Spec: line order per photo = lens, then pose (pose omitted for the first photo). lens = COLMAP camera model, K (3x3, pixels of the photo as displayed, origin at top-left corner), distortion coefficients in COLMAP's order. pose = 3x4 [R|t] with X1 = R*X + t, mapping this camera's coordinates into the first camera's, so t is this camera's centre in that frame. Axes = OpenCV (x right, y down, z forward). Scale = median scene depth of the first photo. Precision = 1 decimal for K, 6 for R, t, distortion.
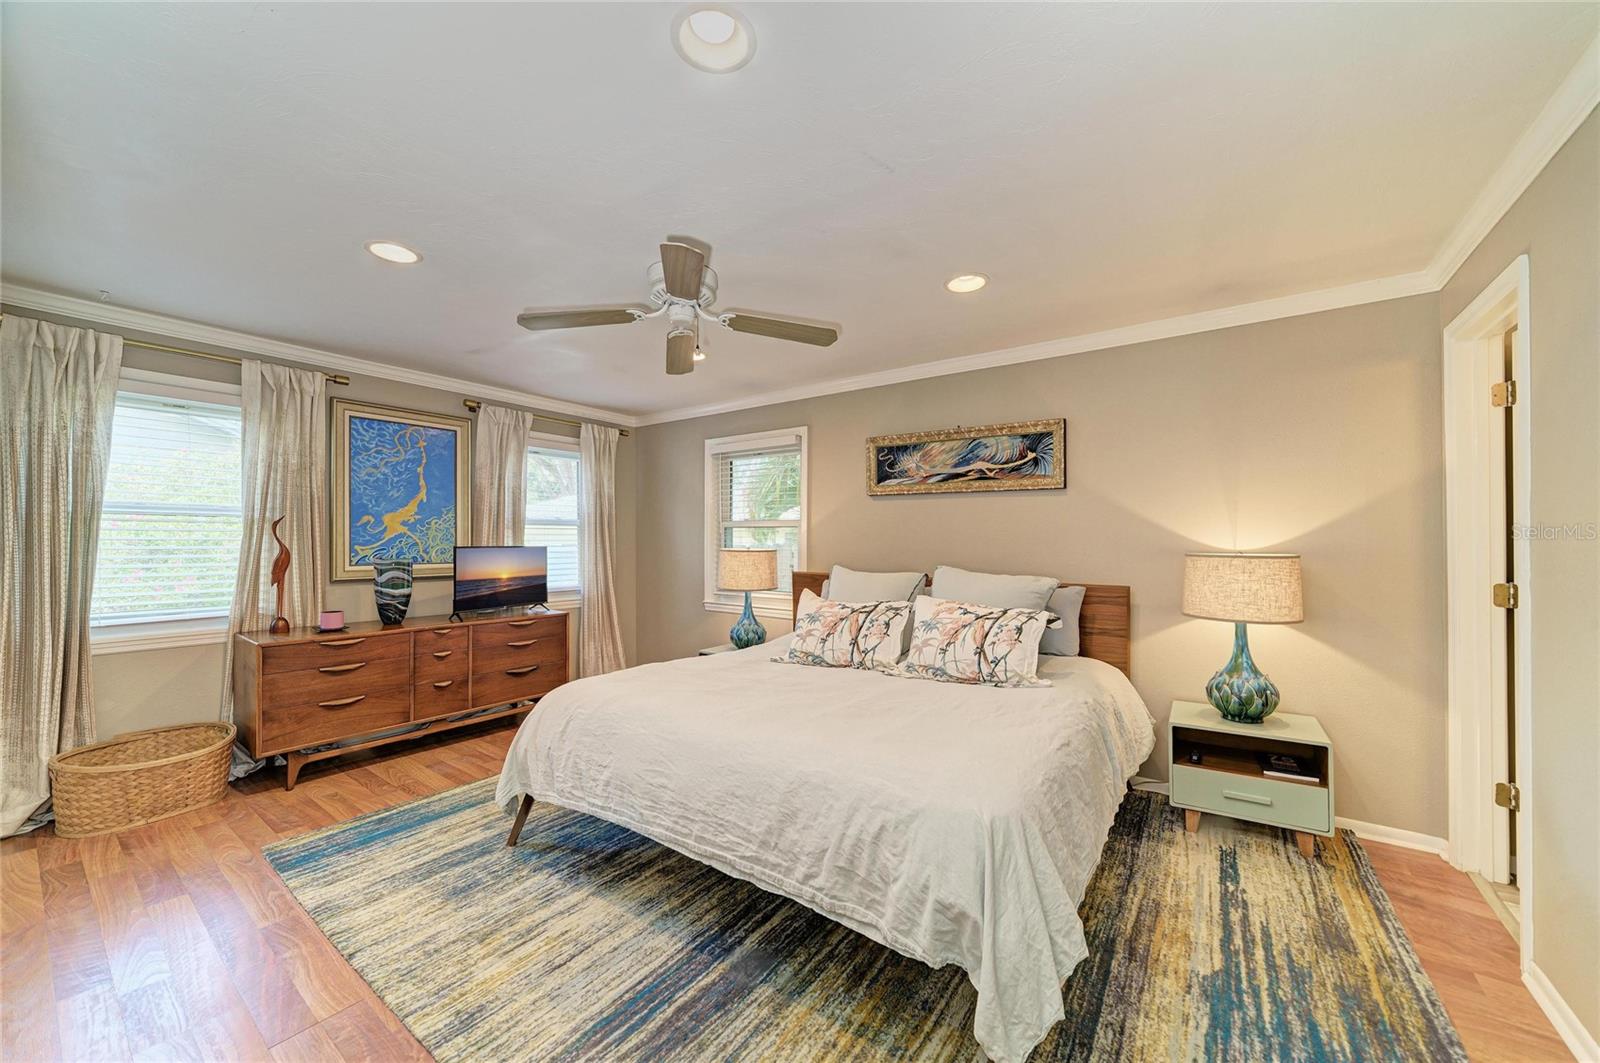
lens RADIAL K [[590.3, 0, 803.3], [0, 590.3, 535.7], [0, 0, 1]] dist [-0.002048, -0.000114]
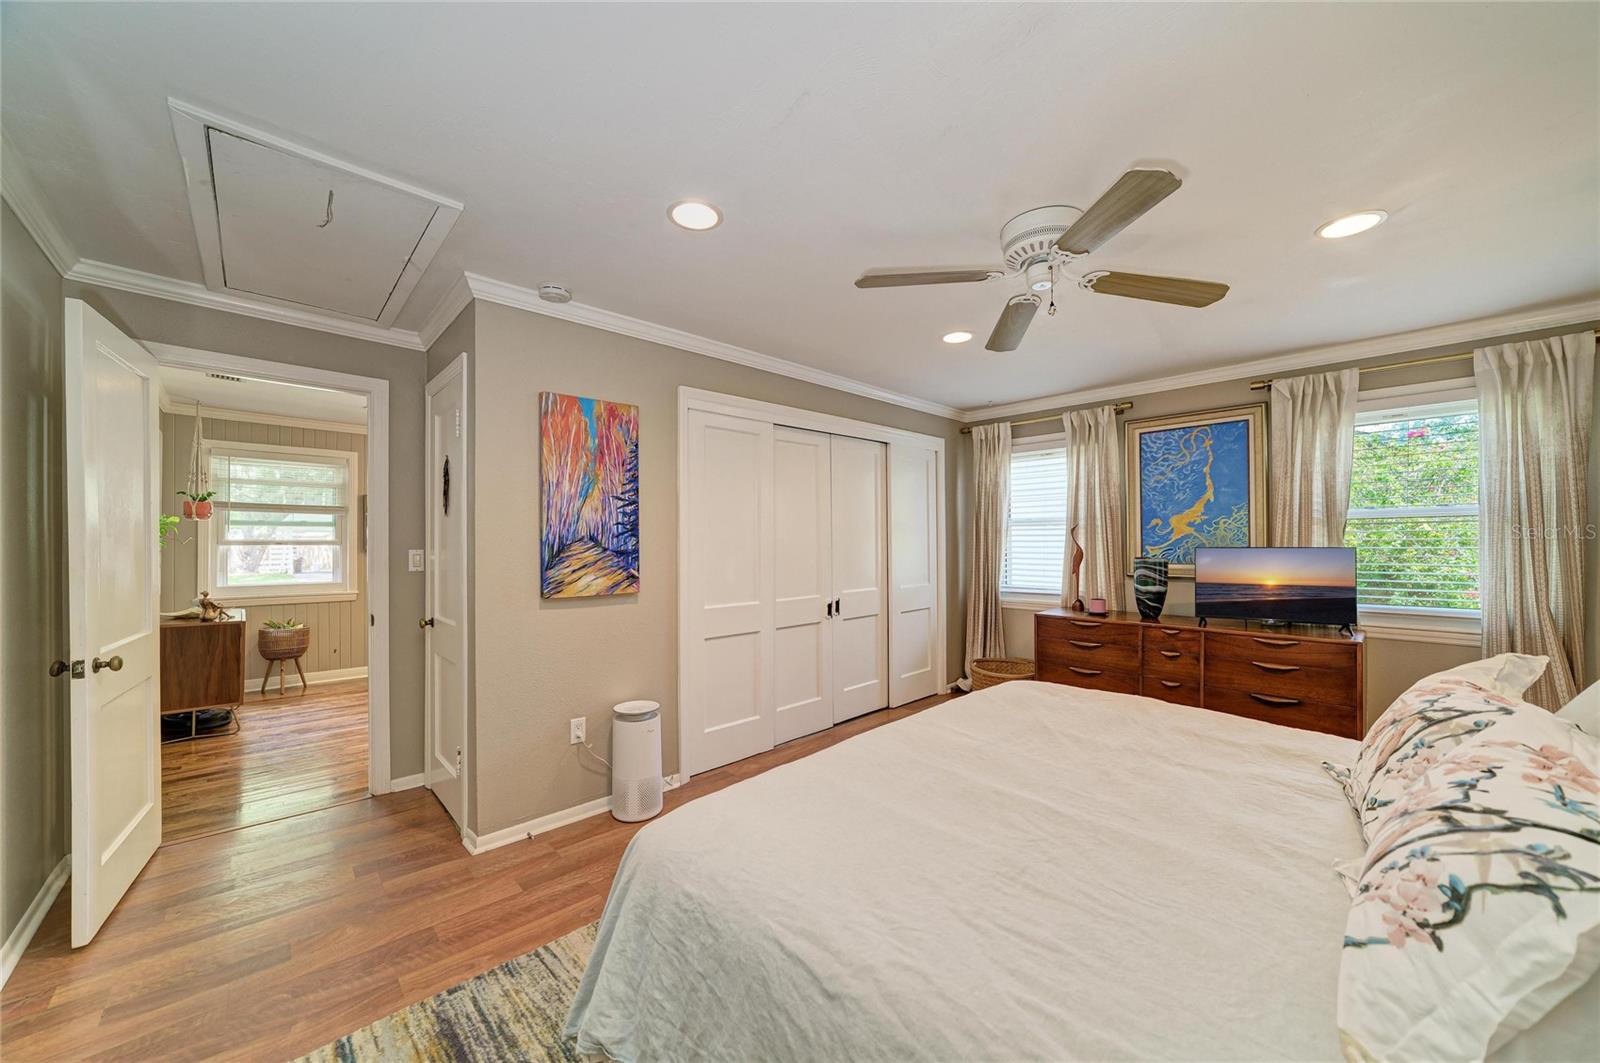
lens RADIAL K [[590.3, 0, 798.7], [0, 590.3, 540.0], [0, 0, 1]] dist [-0.002048, -0.000114]
pose [[-0.181247, -0.012372, -0.983360, 0.475510], [0.005828, 0.999890, -0.013654, 0.016846], [0.983420, -0.008206, -0.181155, 0.546930]]
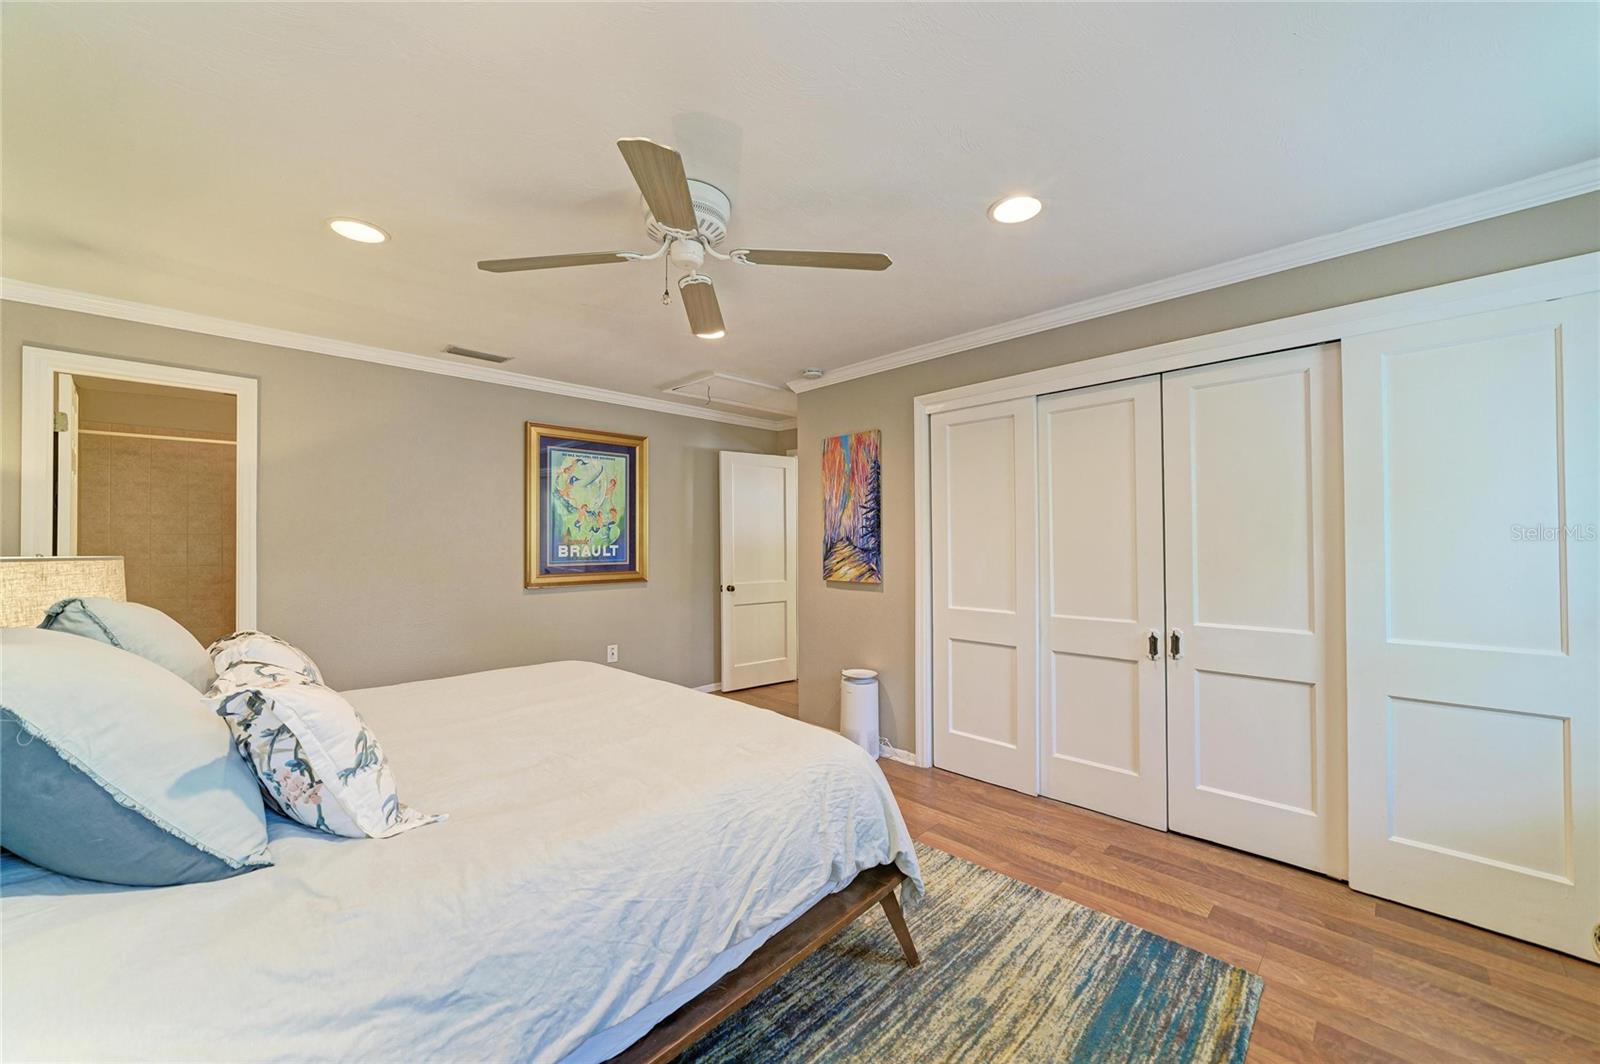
lens RADIAL K [[590.3, 0, 801.0], [0, 590.3, 533.7], [0, 0, 1]] dist [-0.002048, -0.000114]
pose [[-0.988691, -0.002071, 0.149951, -0.317170], [-0.003481, 0.999952, -0.009145, 0.003403], [-0.149925, -0.009563, -0.988651, 1.184000]]
